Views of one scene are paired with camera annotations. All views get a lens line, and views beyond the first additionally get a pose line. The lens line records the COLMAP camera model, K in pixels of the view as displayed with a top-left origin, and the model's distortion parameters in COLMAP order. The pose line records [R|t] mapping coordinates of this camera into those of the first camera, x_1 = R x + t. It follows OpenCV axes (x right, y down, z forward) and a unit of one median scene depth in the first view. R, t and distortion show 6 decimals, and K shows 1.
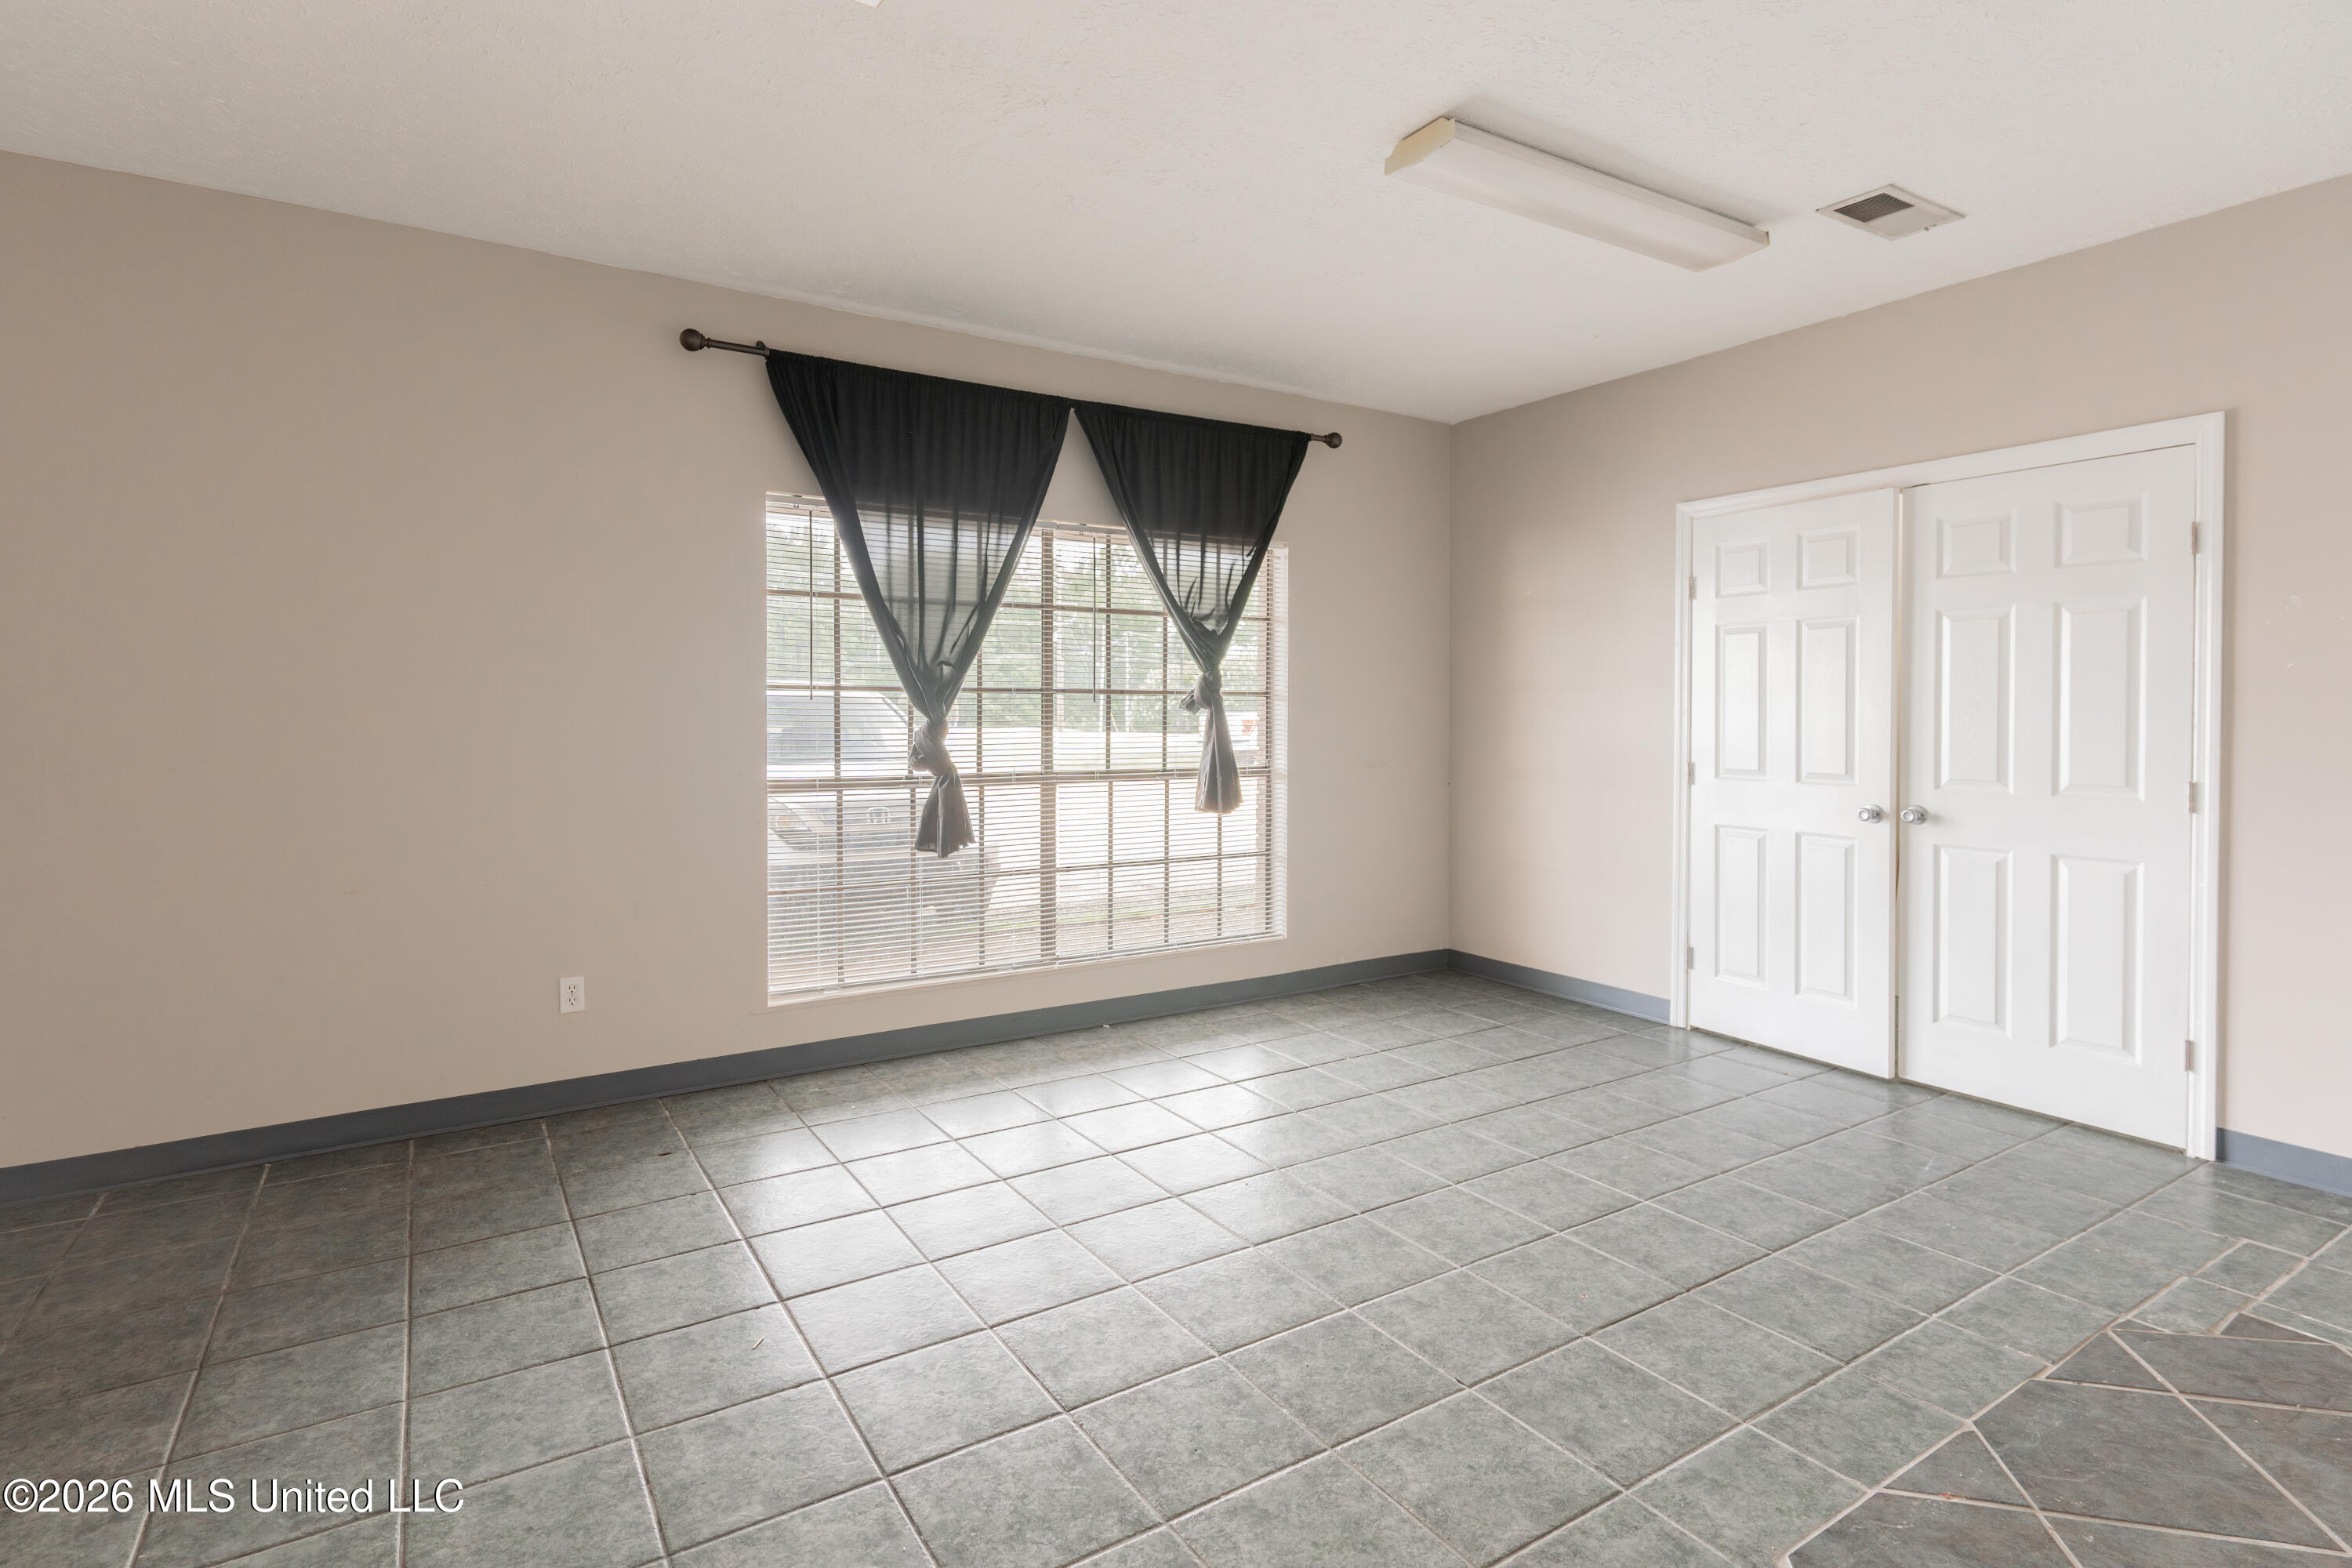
lens RADIAL K [[1096.1, 0, 1082.6], [0, 1096.1, 723.3], [0, 0, 1]] dist [-0.000168, 0.000608]
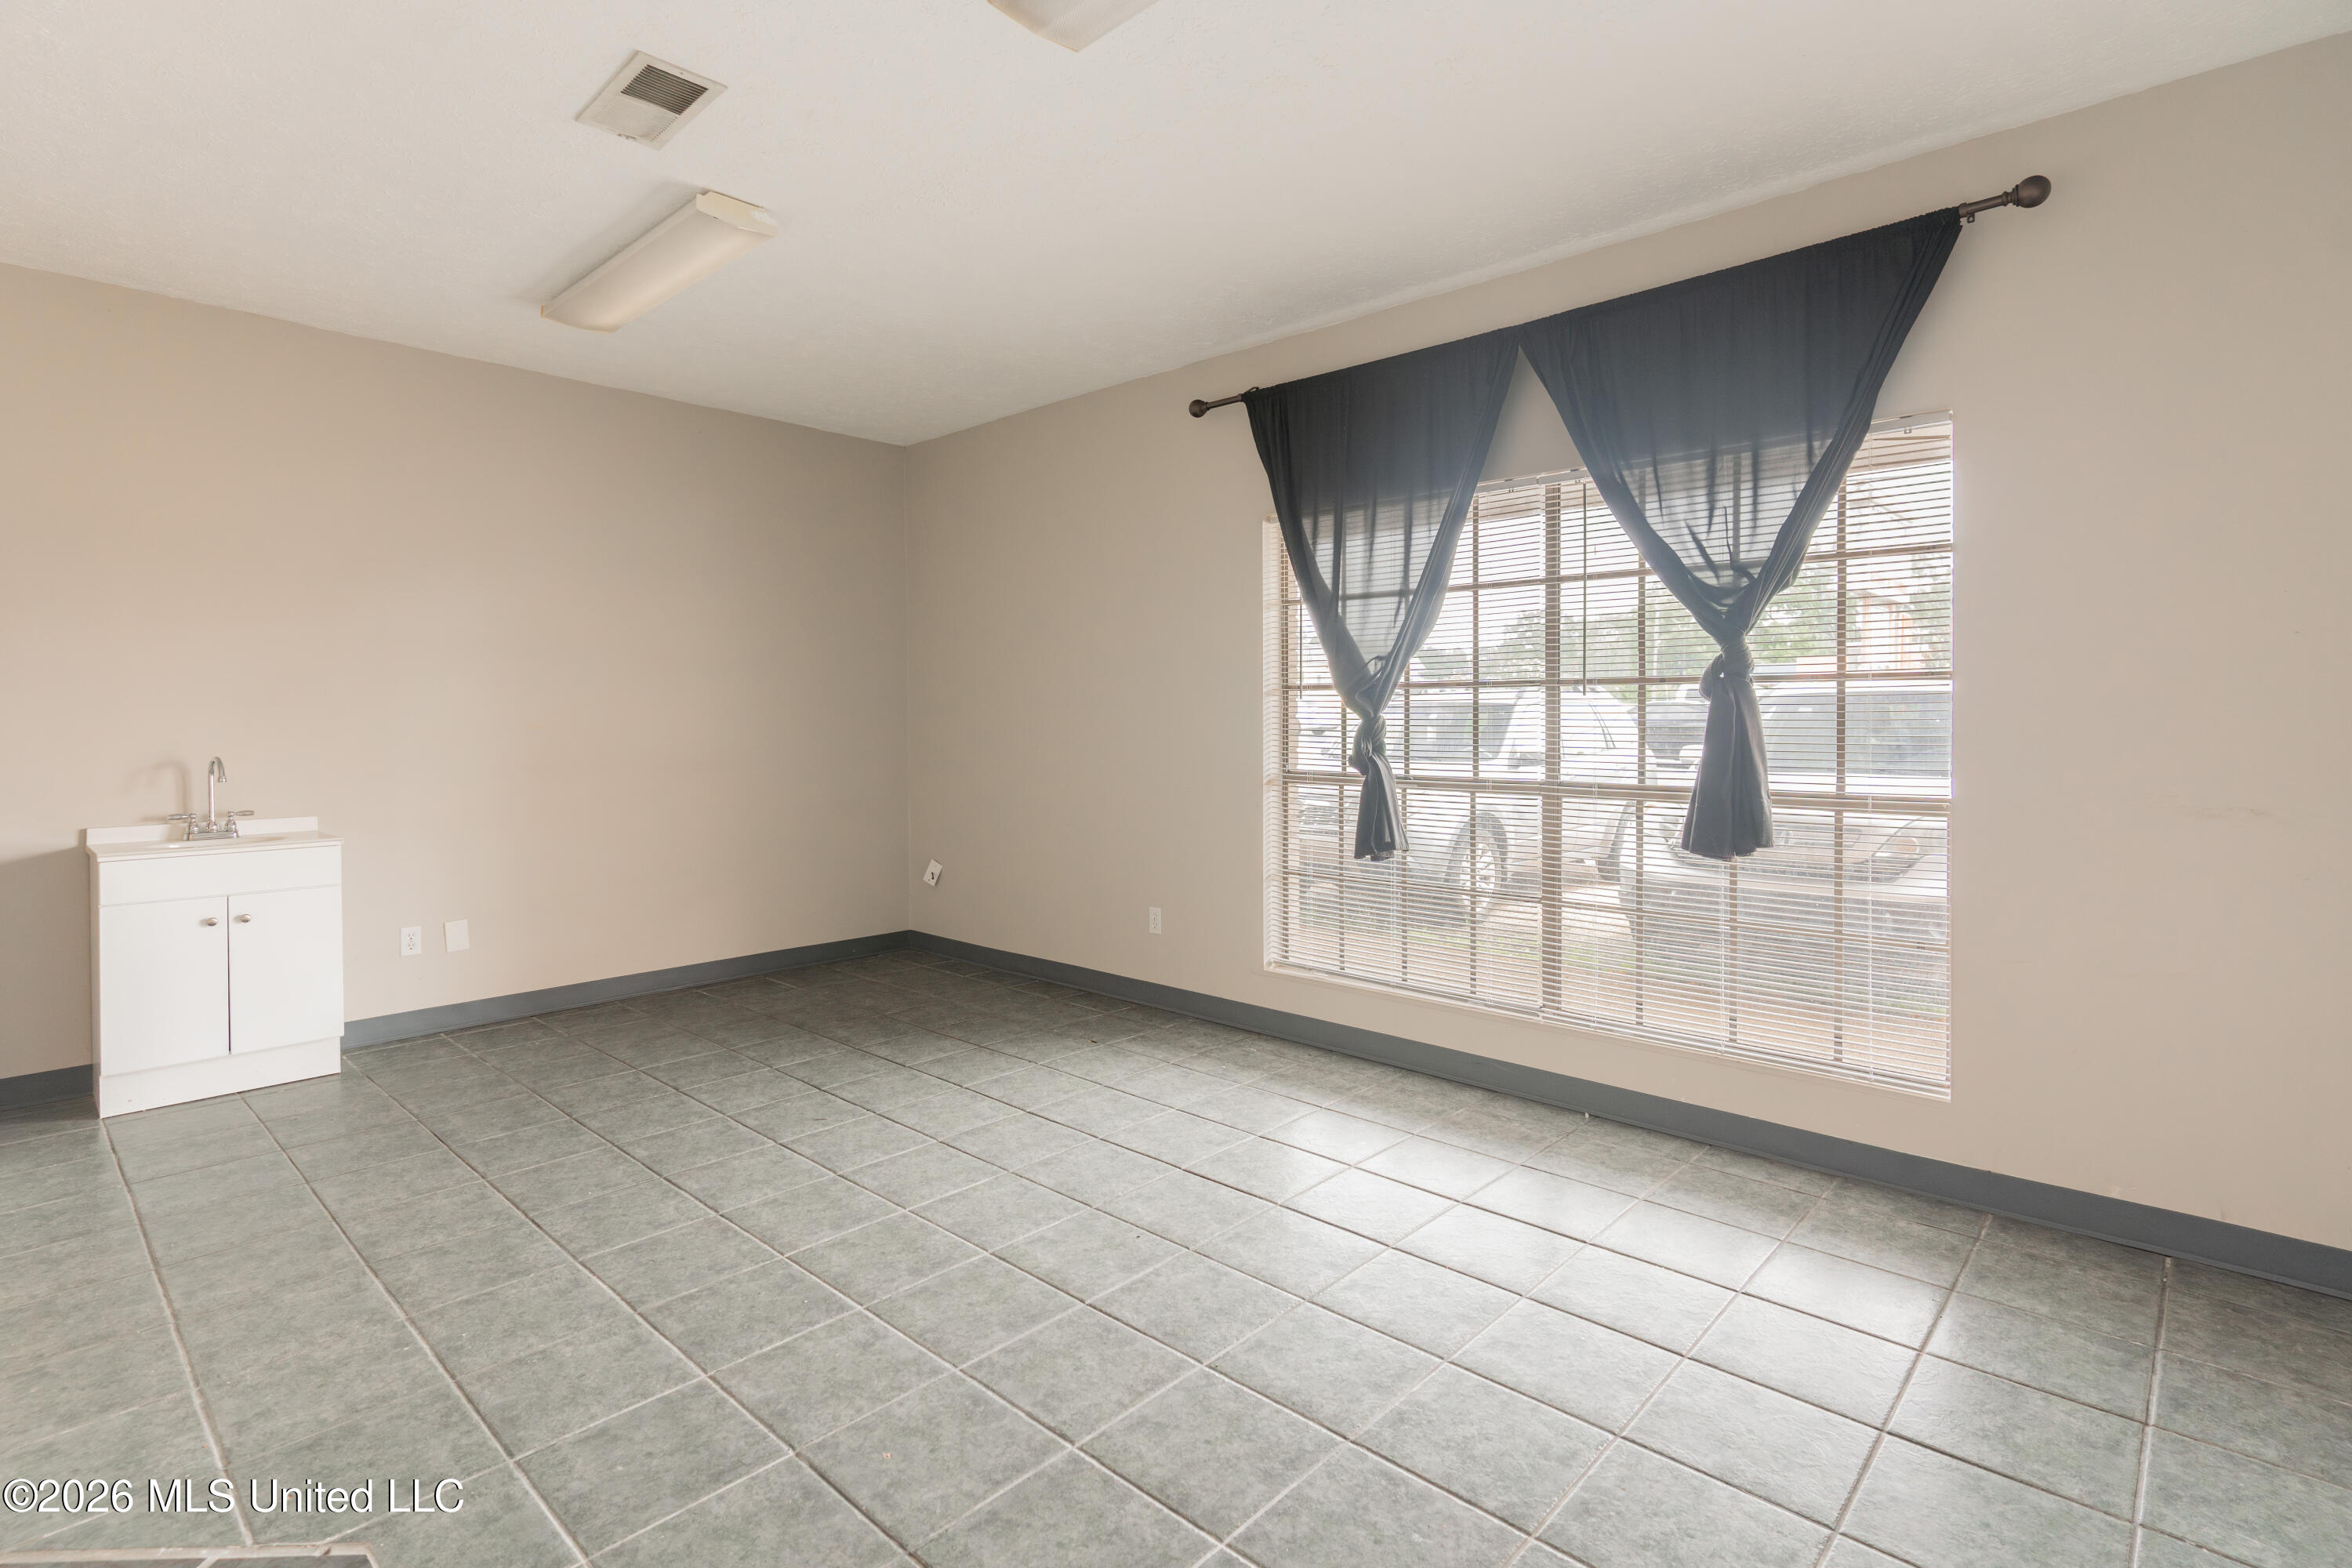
lens RADIAL K [[1090.2, 0, 1226.9], [0, 1090.2, 725.7], [0, 0, 1]] dist [-0.001385, 0.000308]
pose [[0.335981, 0.006003, -0.941850, 1.060889], [-0.009262, 0.999952, 0.003069, 0.003952], [0.941823, 0.007692, 0.336020, 0.813355]]
